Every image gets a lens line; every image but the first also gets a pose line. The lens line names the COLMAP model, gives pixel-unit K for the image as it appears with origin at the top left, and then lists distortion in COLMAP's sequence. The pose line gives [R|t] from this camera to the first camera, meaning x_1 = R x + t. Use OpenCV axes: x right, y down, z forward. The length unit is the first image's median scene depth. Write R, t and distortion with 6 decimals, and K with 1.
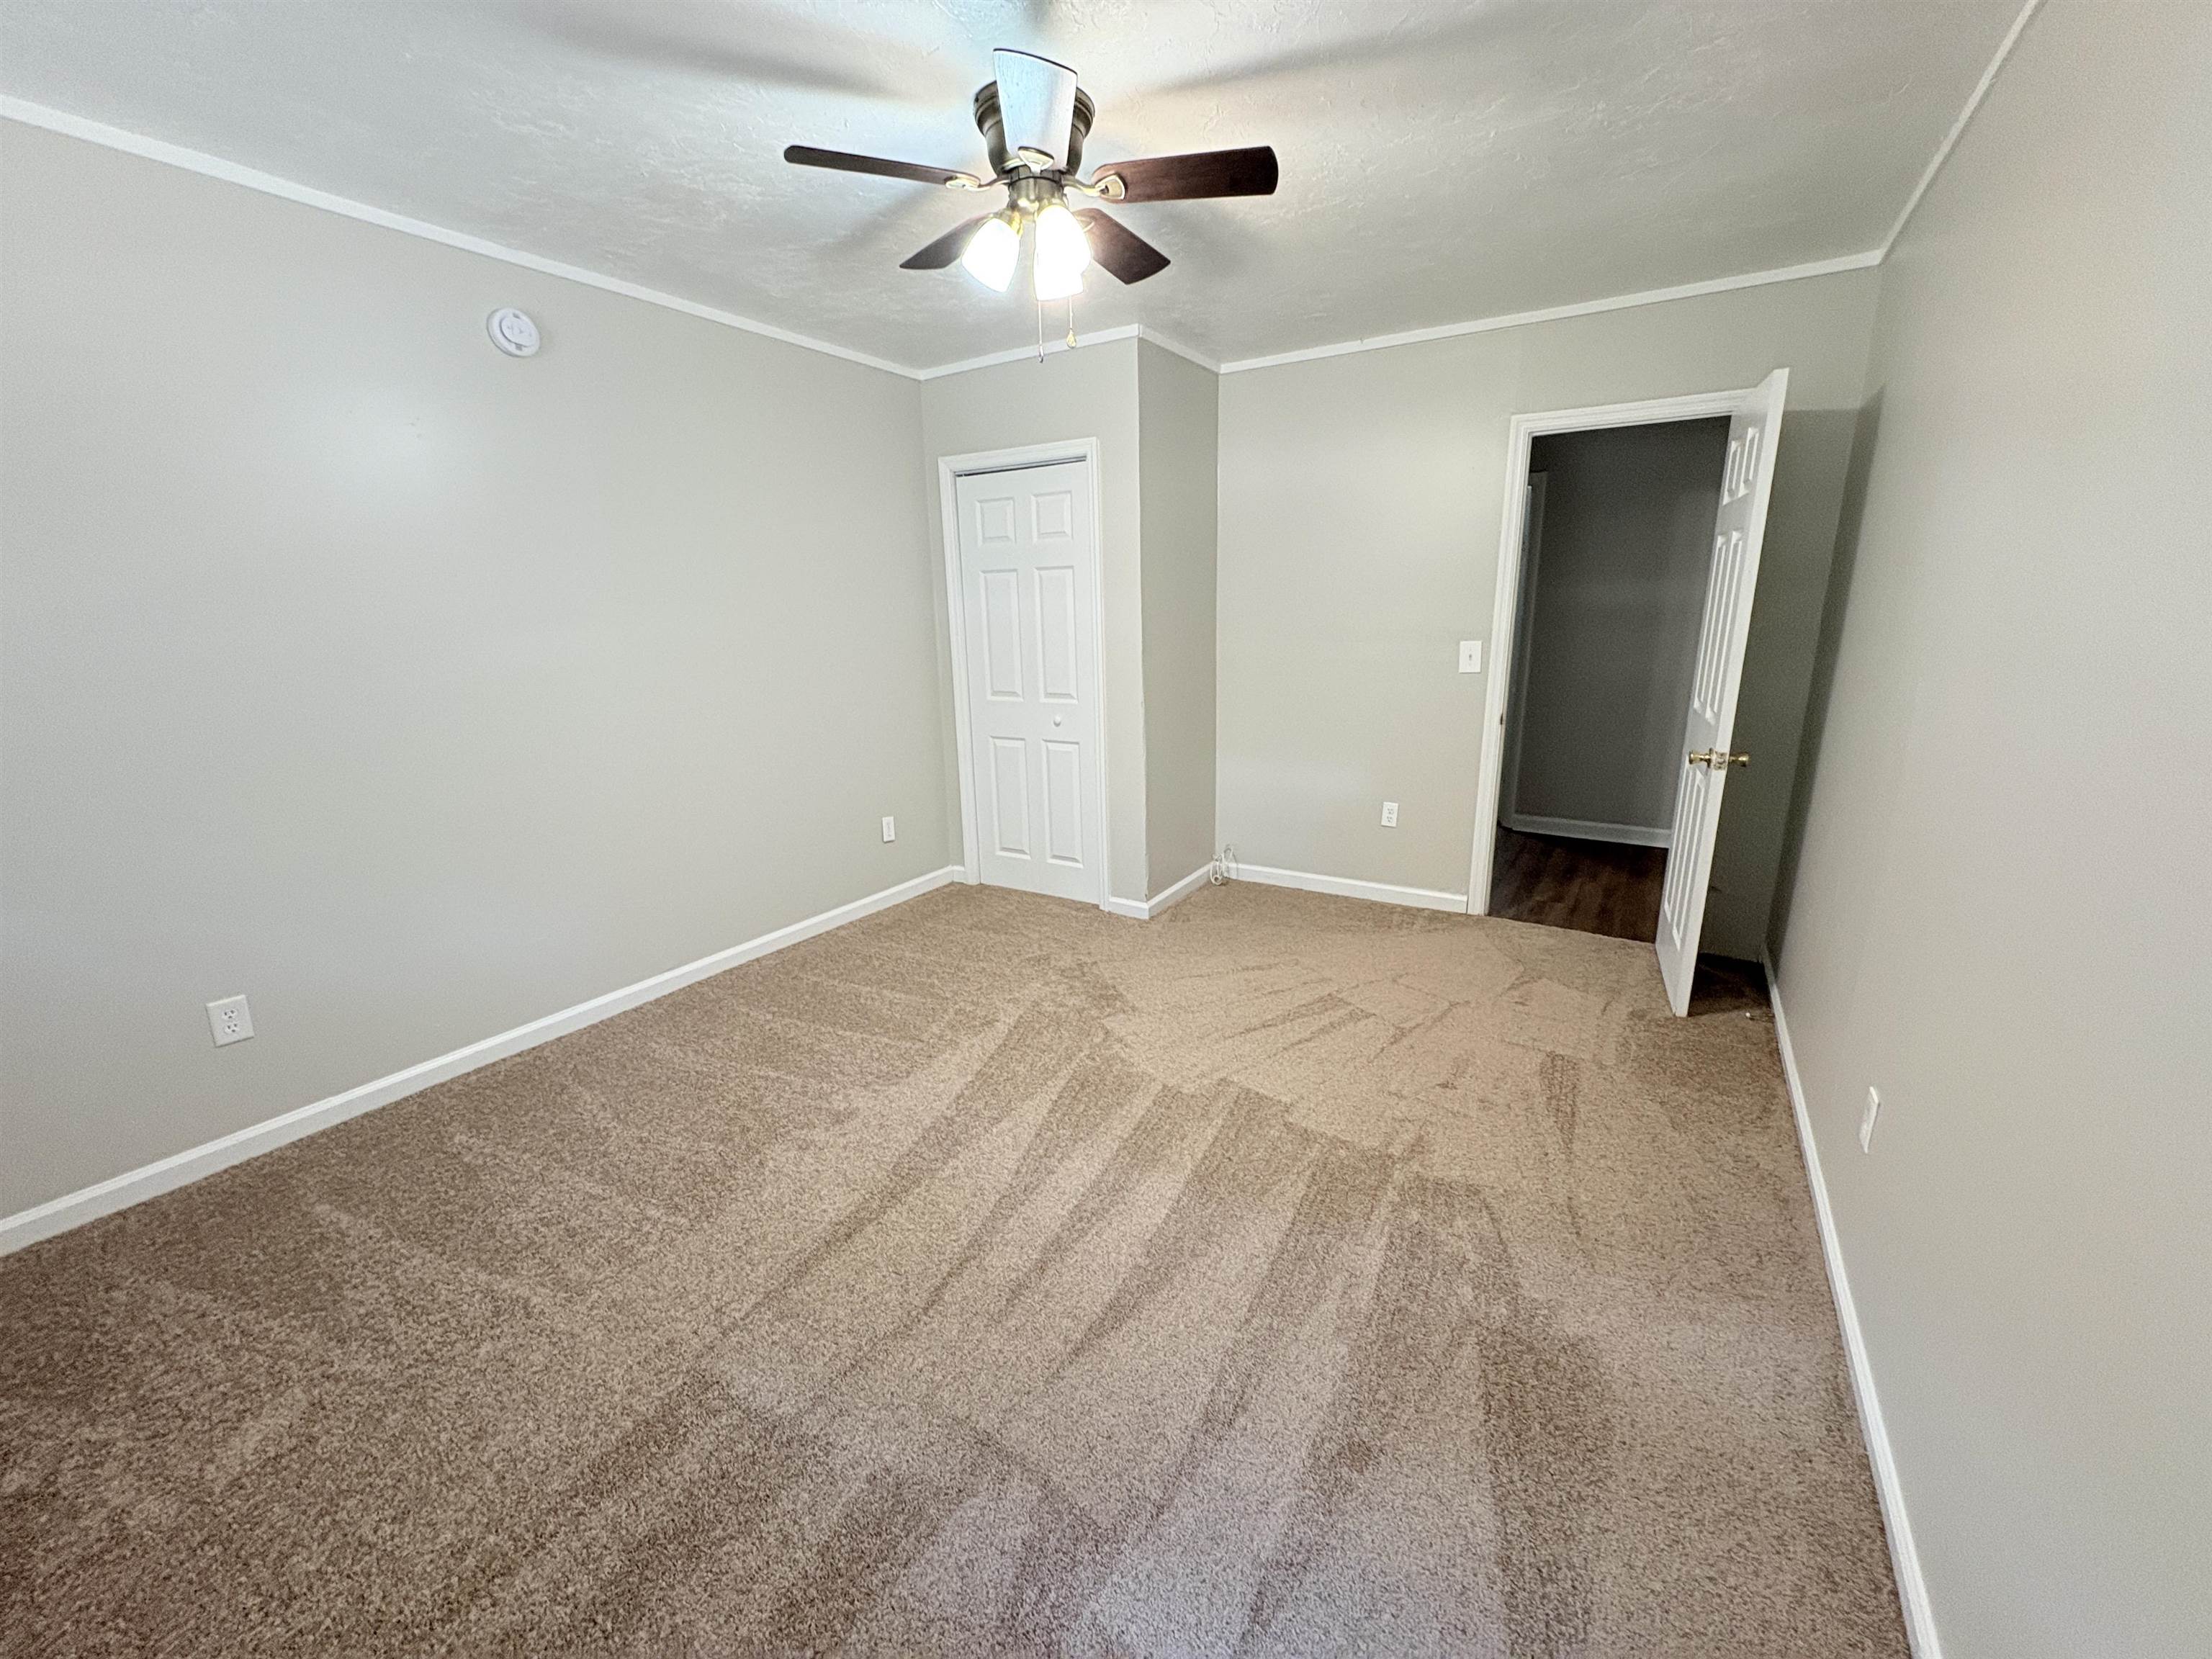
lens RADIAL K [[883.5, 0, 1113.1], [0, 883.5, 826.5], [0, 0, 1]] dist [0.000422, 0.000395]
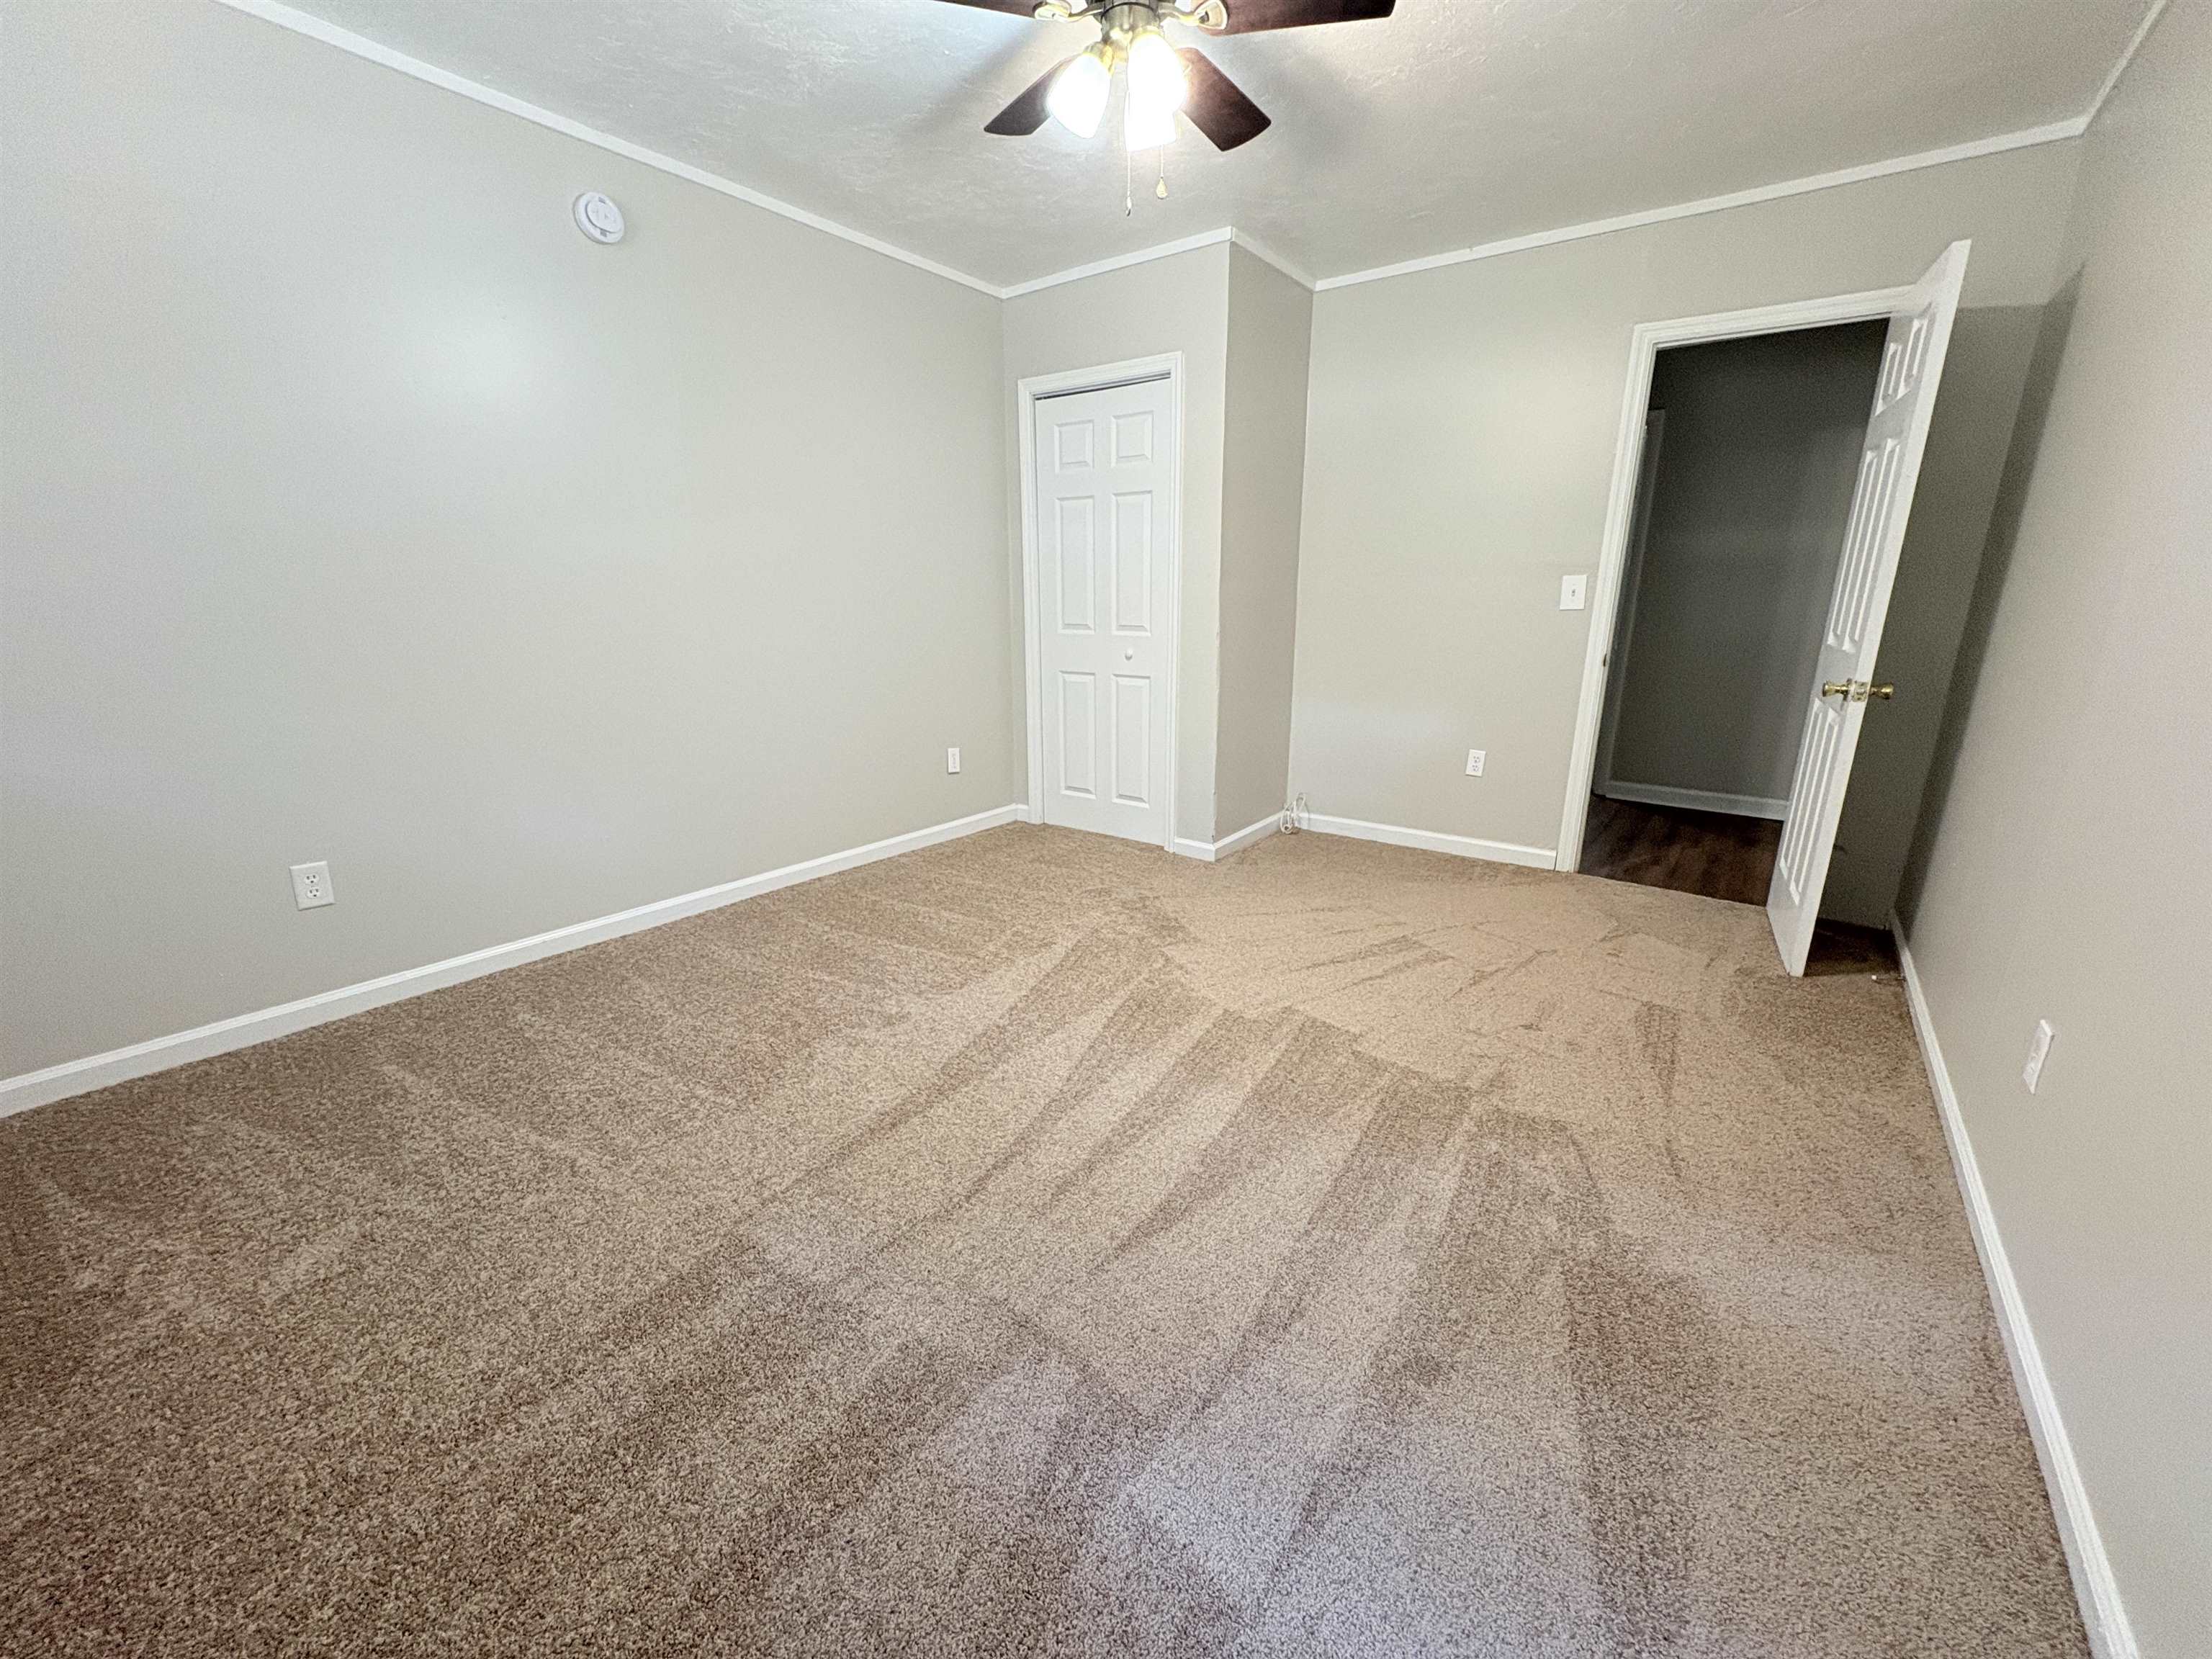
lens RADIAL K [[883.5, 0, 1113.1], [0, 883.5, 829.6], [0, 0, 1]] dist [0.000422, 0.000395]
pose [[0.996371, 0.042161, -0.073940, -0.000604], [-0.040887, 0.998989, 0.018663, 0.098473], [0.074653, -0.015573, 0.997088, 0.048646]]
